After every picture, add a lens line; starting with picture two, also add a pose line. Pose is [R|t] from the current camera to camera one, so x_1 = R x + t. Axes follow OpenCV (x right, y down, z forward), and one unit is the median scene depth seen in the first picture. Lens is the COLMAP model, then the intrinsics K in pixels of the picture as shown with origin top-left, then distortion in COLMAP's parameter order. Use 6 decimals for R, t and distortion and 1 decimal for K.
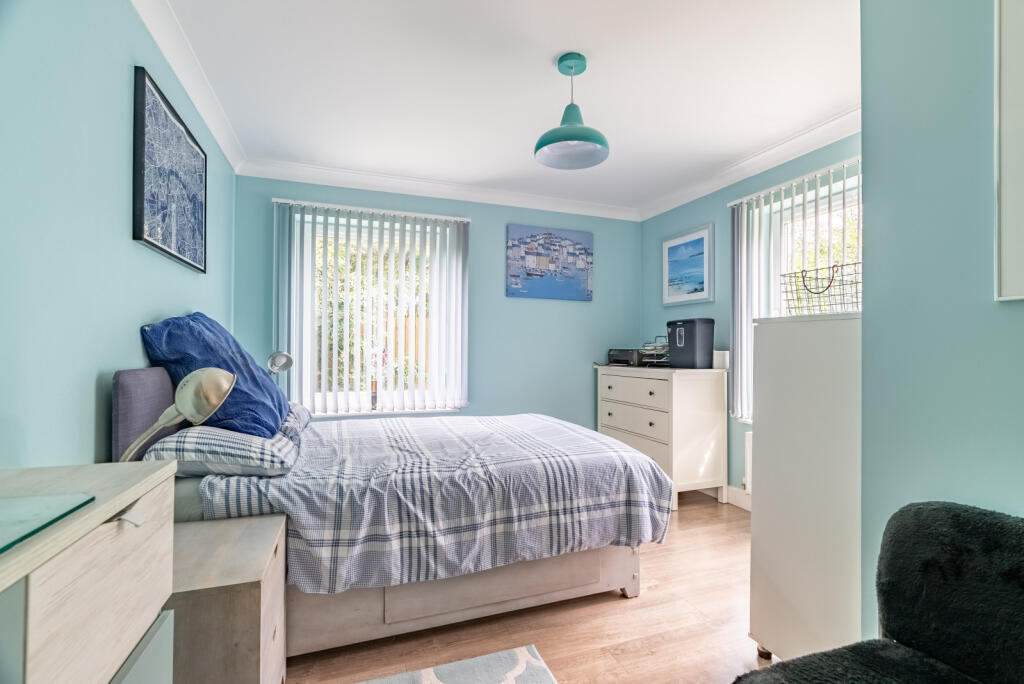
lens RADIAL K [[468.9, 0, 510.5], [0, 468.9, 344.2], [0, 0, 1]] dist [-0.006907, 0.002520]
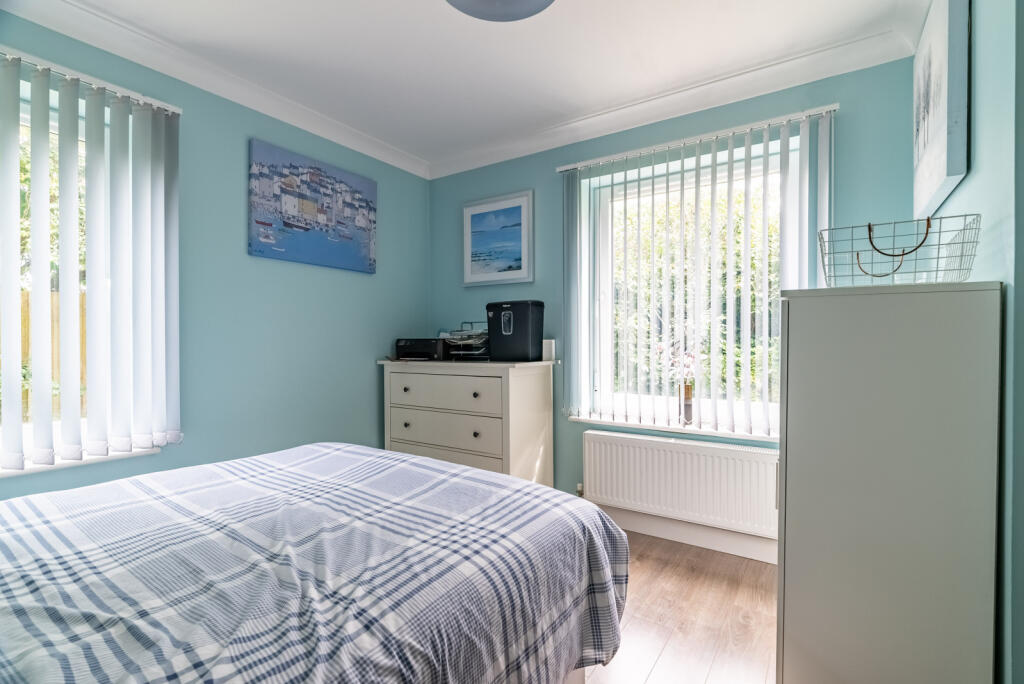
lens RADIAL K [[468.9, 0, 513.2], [0, 468.9, 340.8], [0, 0, 1]] dist [-0.006907, 0.002520]
pose [[0.804958, -0.009714, 0.593252, -0.103017], [0.002434, 0.999912, 0.013070, 0.004902], [-0.593327, -0.009077, 0.804910, 0.317923]]
